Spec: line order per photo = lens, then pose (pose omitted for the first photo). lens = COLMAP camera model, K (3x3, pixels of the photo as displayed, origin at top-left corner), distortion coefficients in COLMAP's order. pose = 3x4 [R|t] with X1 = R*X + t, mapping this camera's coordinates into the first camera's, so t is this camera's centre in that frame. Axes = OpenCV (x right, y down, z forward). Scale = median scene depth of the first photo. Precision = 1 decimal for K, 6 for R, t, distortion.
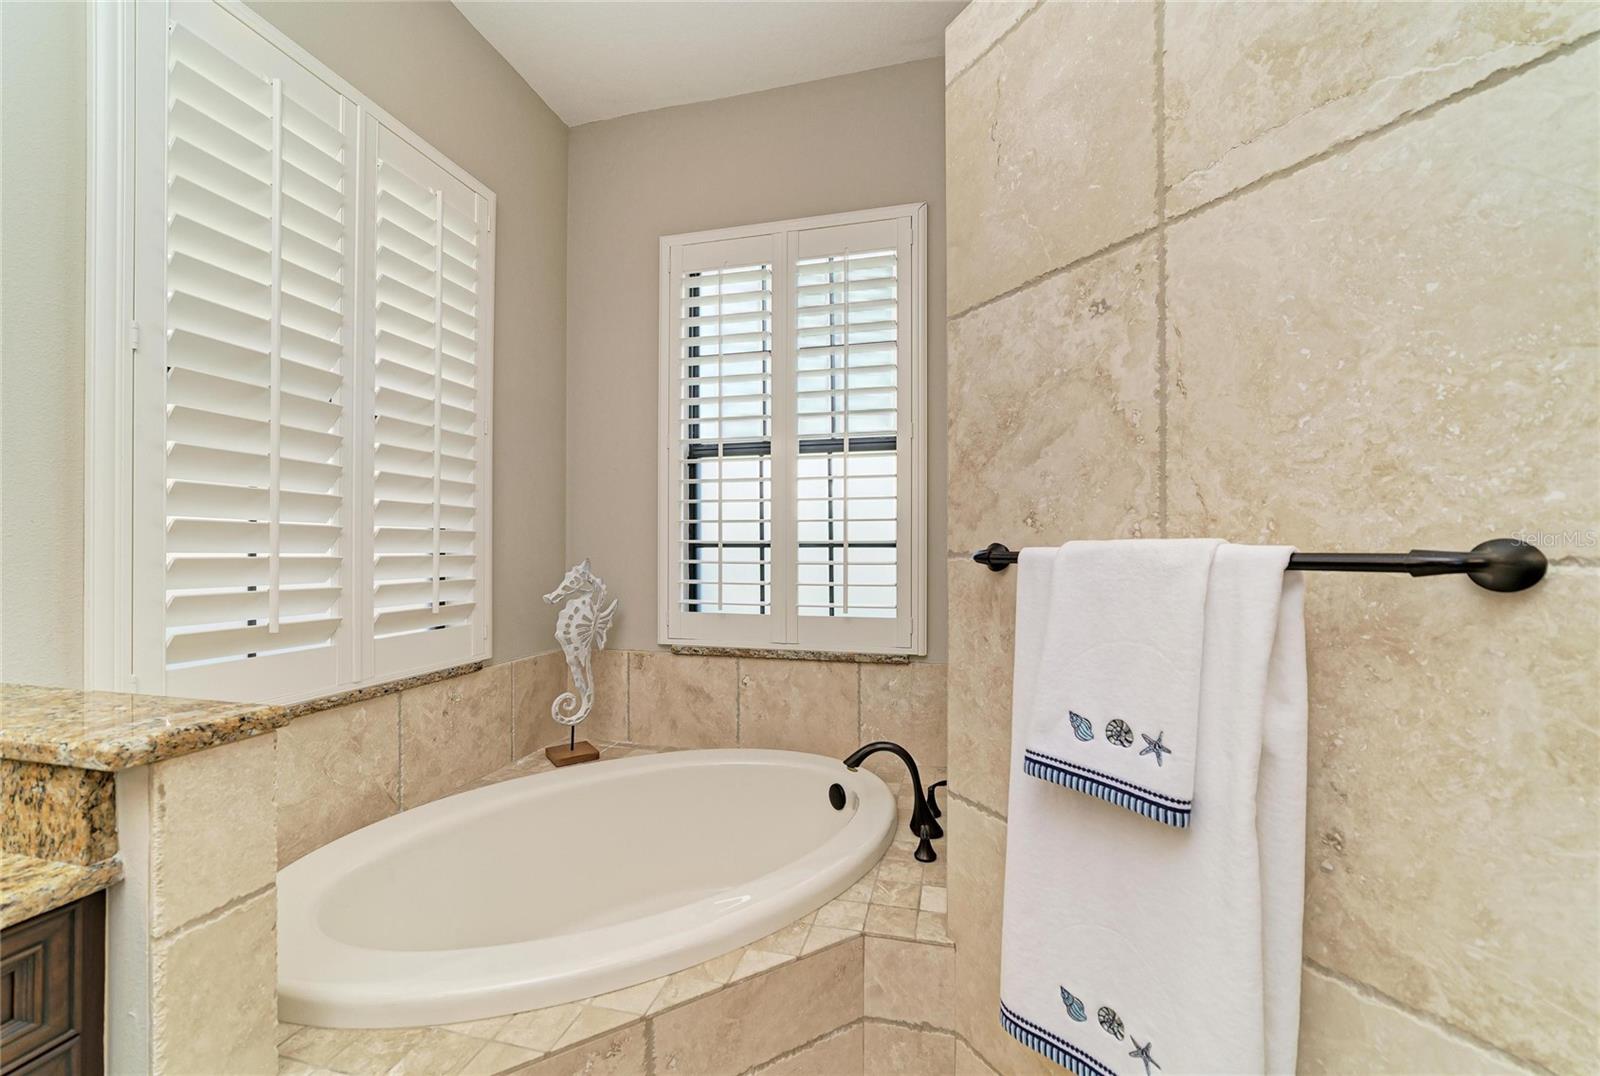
lens RADIAL K [[753.1, 0, 797.0], [0, 753.1, 538.5], [0, 0, 1]] dist [-0.000668, -0.000002]
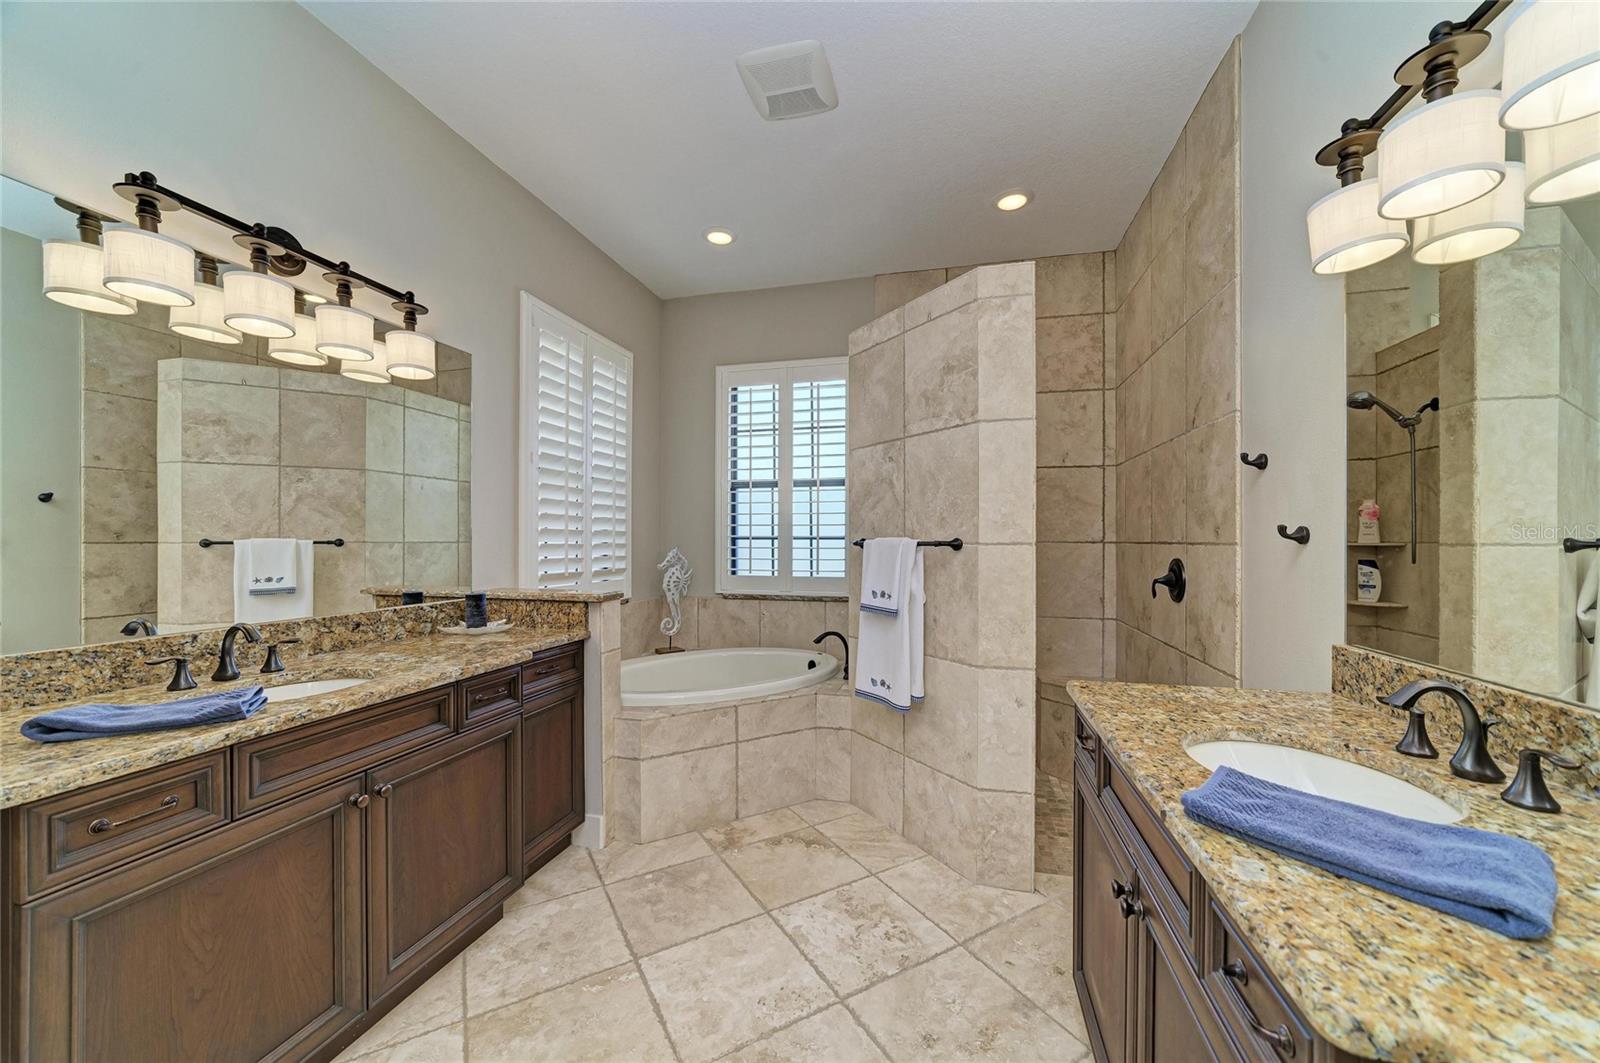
lens RADIAL K [[743.2, 0, 791.0], [0, 743.2, 539.1], [0, 0, 1]] dist [-0.000056, -0.000001]
pose [[0.999946, 0.001177, -0.010323, 0.016359], [-0.001056, 0.999931, 0.011660, -0.010279], [0.010336, -0.011649, 0.999879, -0.816586]]
